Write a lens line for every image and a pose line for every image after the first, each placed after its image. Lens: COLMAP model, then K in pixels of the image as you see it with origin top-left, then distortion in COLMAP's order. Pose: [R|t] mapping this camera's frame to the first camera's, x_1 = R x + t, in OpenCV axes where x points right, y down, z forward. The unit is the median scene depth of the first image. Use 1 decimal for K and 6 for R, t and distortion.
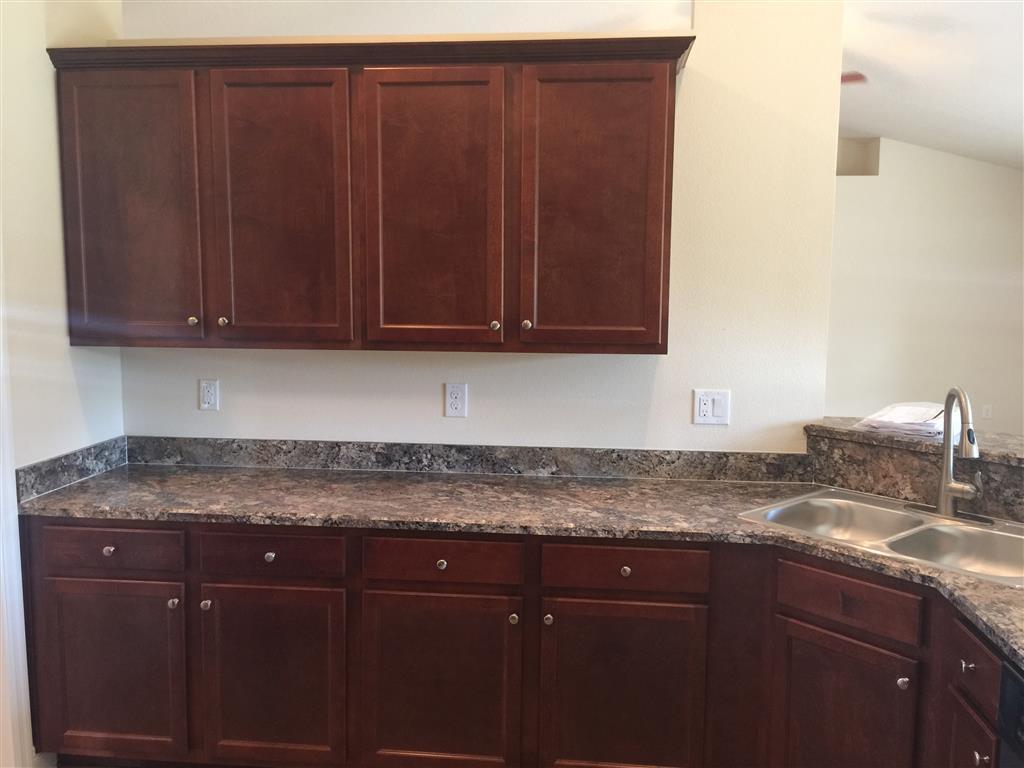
lens RADIAL K [[882.2, 0, 510.8], [0, 882.2, 375.3], [0, 0, 1]] dist [0.077445, -0.124556]
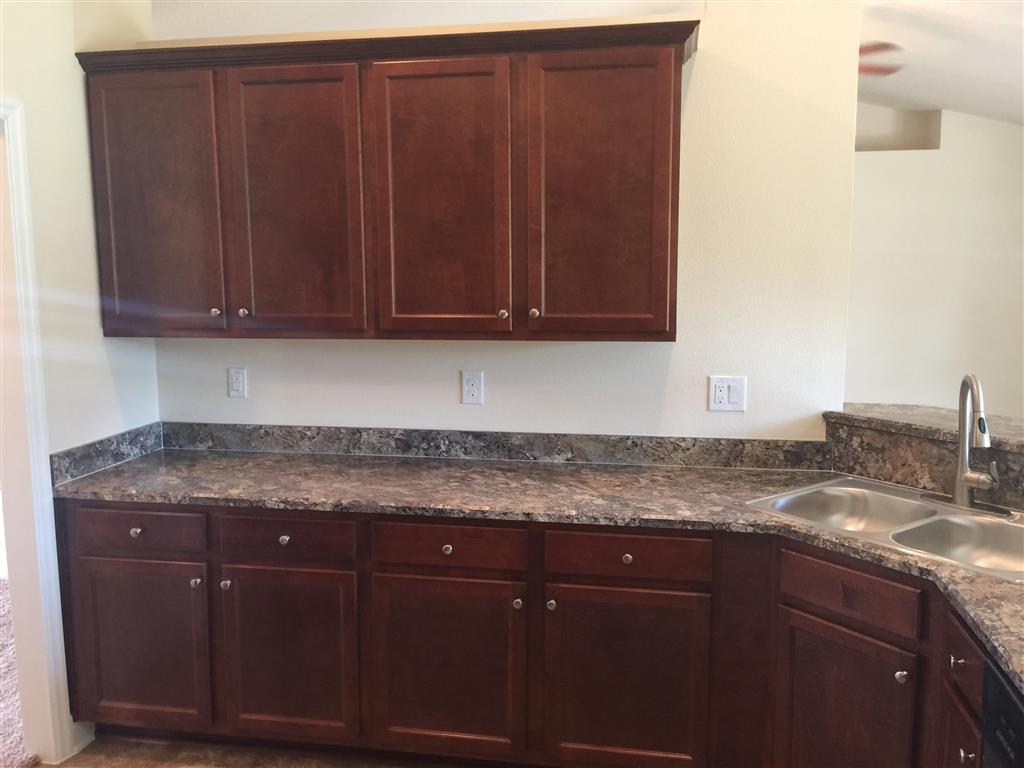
lens RADIAL K [[882.2, 0, 506.5], [0, 882.2, 370.2], [0, 0, 1]] dist [0.077445, -0.124556]
pose [[0.996496, -0.003994, -0.083543, 0.070600], [0.005323, 0.999863, 0.015691, -0.008070], [0.083469, -0.016081, 0.996381, -0.007670]]
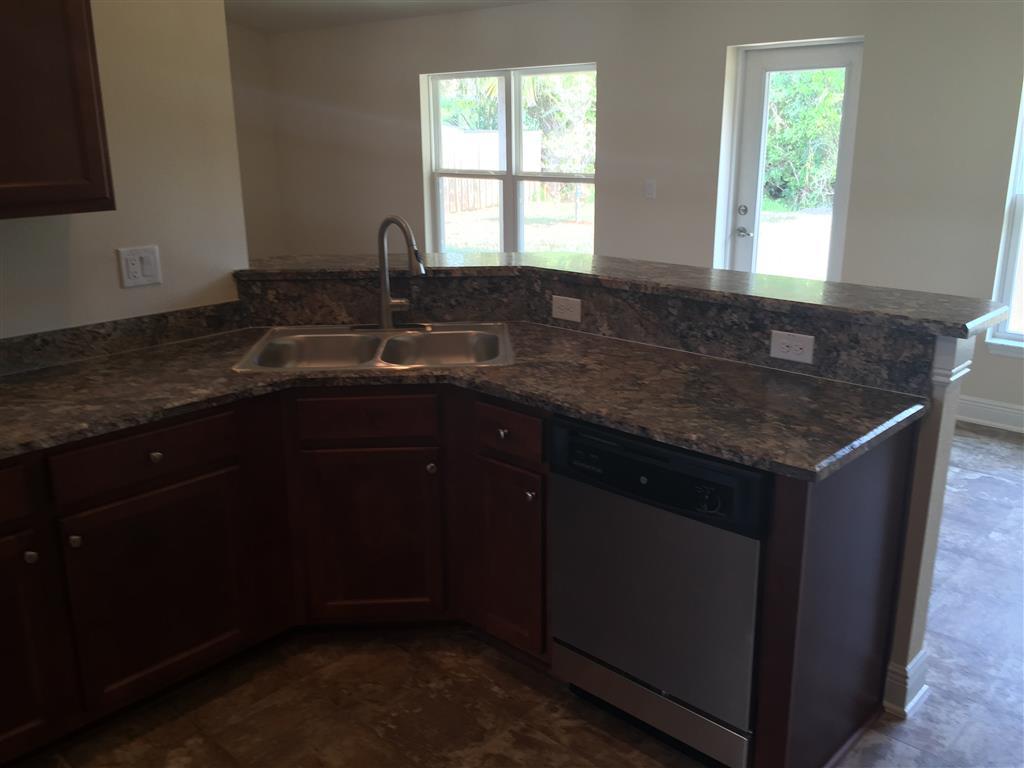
lens RADIAL K [[882.2, 0, 511.8], [0, 882.2, 377.9], [0, 0, 1]] dist [0.077445, -0.124556]
pose [[0.607238, -0.233390, 0.759468, -0.285953], [0.100397, 0.970760, 0.218049, -0.014944], [-0.788151, -0.056160, 0.612914, 0.155926]]
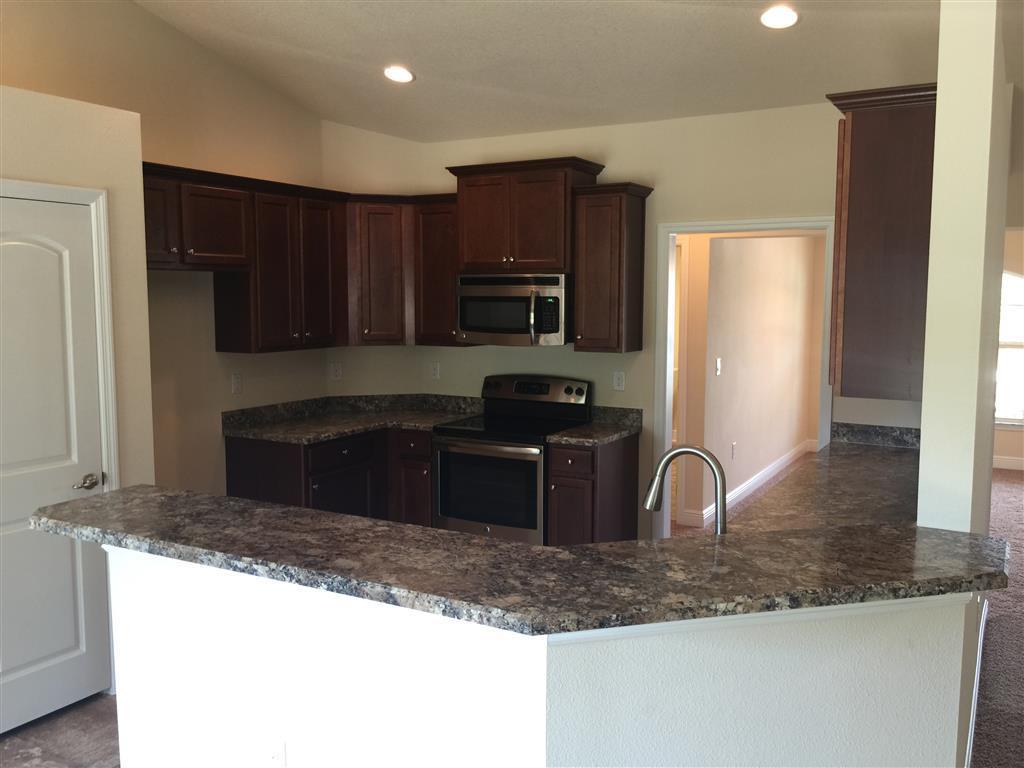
lens RADIAL K [[882.2, 0, 511.5], [0, 882.2, 375.0], [0, 0, 1]] dist [0.077445, -0.124556]
pose [[-0.405657, 0.074796, -0.910960, 1.267456], [-0.103342, 0.986502, 0.127018, -0.139997], [0.908165, 0.145667, -0.392452, 1.062637]]
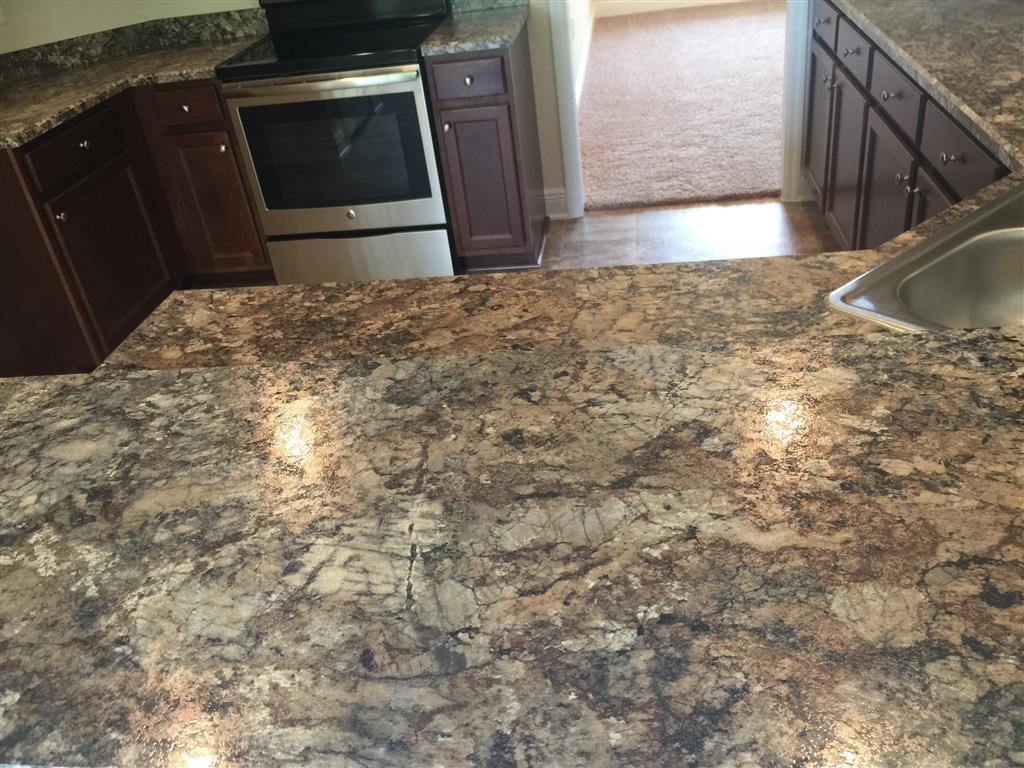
lens RADIAL K [[882.2, 0, 511.9], [0, 882.2, 384.4], [0, 0, 1]] dist [0.077445, -0.124556]
pose [[-0.016972, 0.516254, -0.856267, 0.802715], [0.015166, 0.856425, 0.516048, -0.011688], [0.999741, -0.004228, -0.022364, 0.587084]]
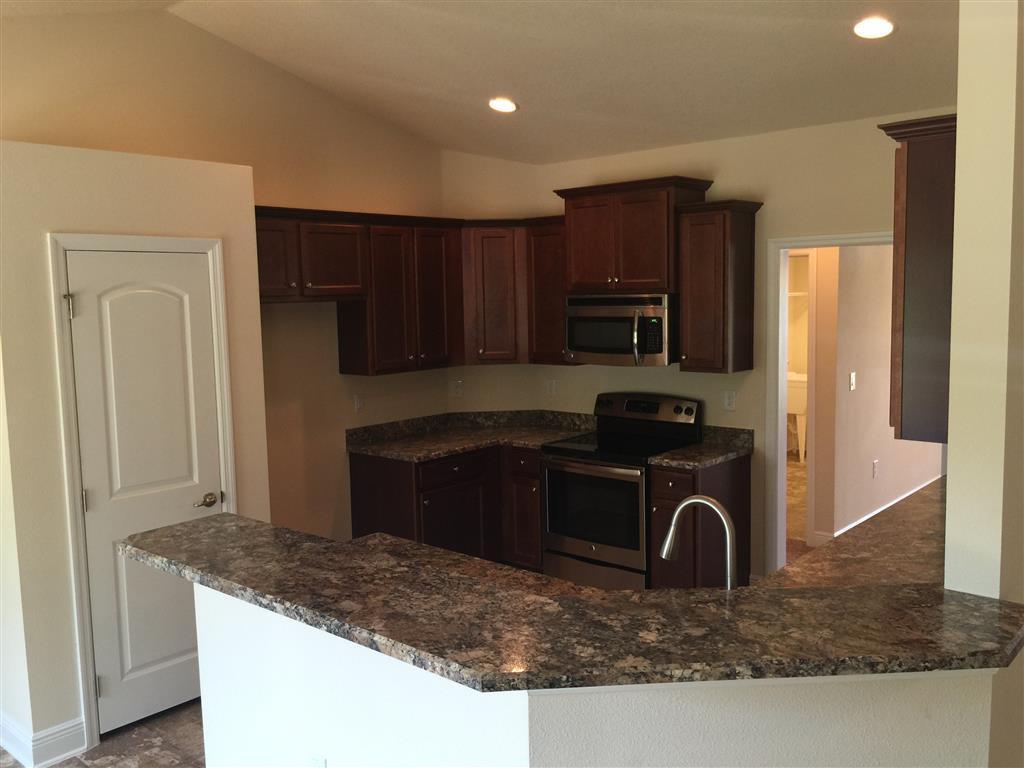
lens RADIAL K [[882.2, 0, 509.9], [0, 882.2, 375.5], [0, 0, 1]] dist [0.077445, -0.124556]
pose [[-0.581694, 0.081748, -0.809290, 1.215095], [-0.070461, 0.986133, 0.150256, -0.210336], [0.810350, 0.144427, -0.567867, 1.206724]]
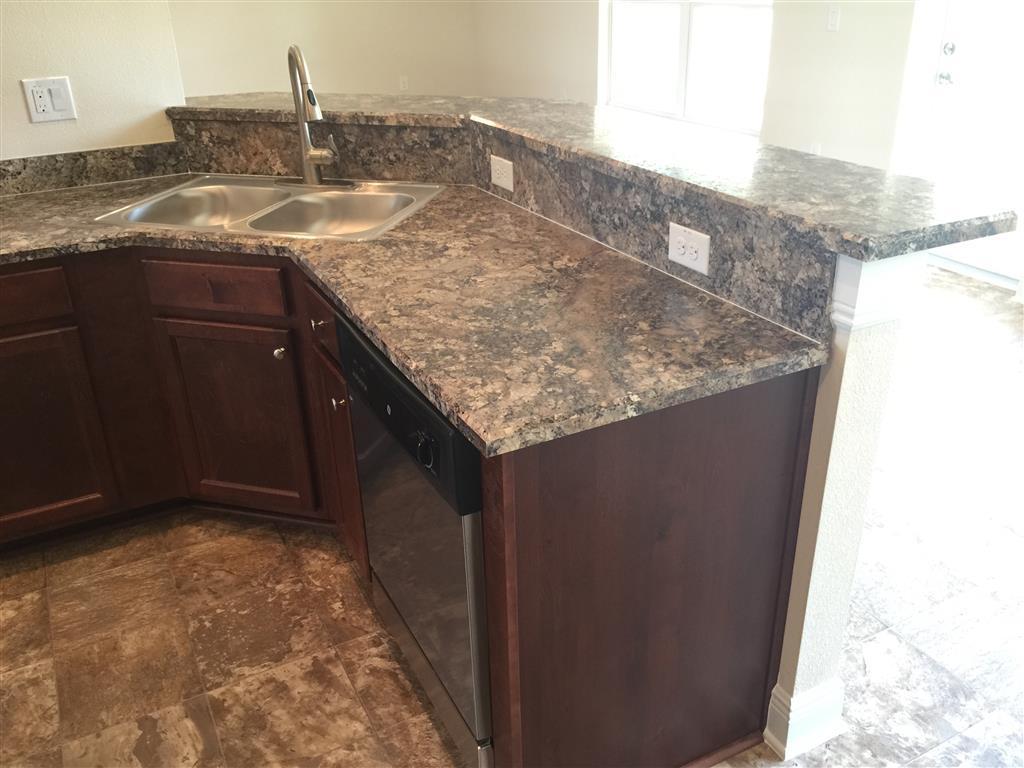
lens RADIAL K [[882.2, 0, 511.3], [0, 882.2, 381.9], [0, 0, 1]] dist [0.077445, -0.124556]
pose [[0.836039, -0.263822, 0.481079, 0.127375], [0.091953, 0.931780, 0.351185, 0.031563], [-0.540910, -0.249368, 0.803263, 0.018781]]
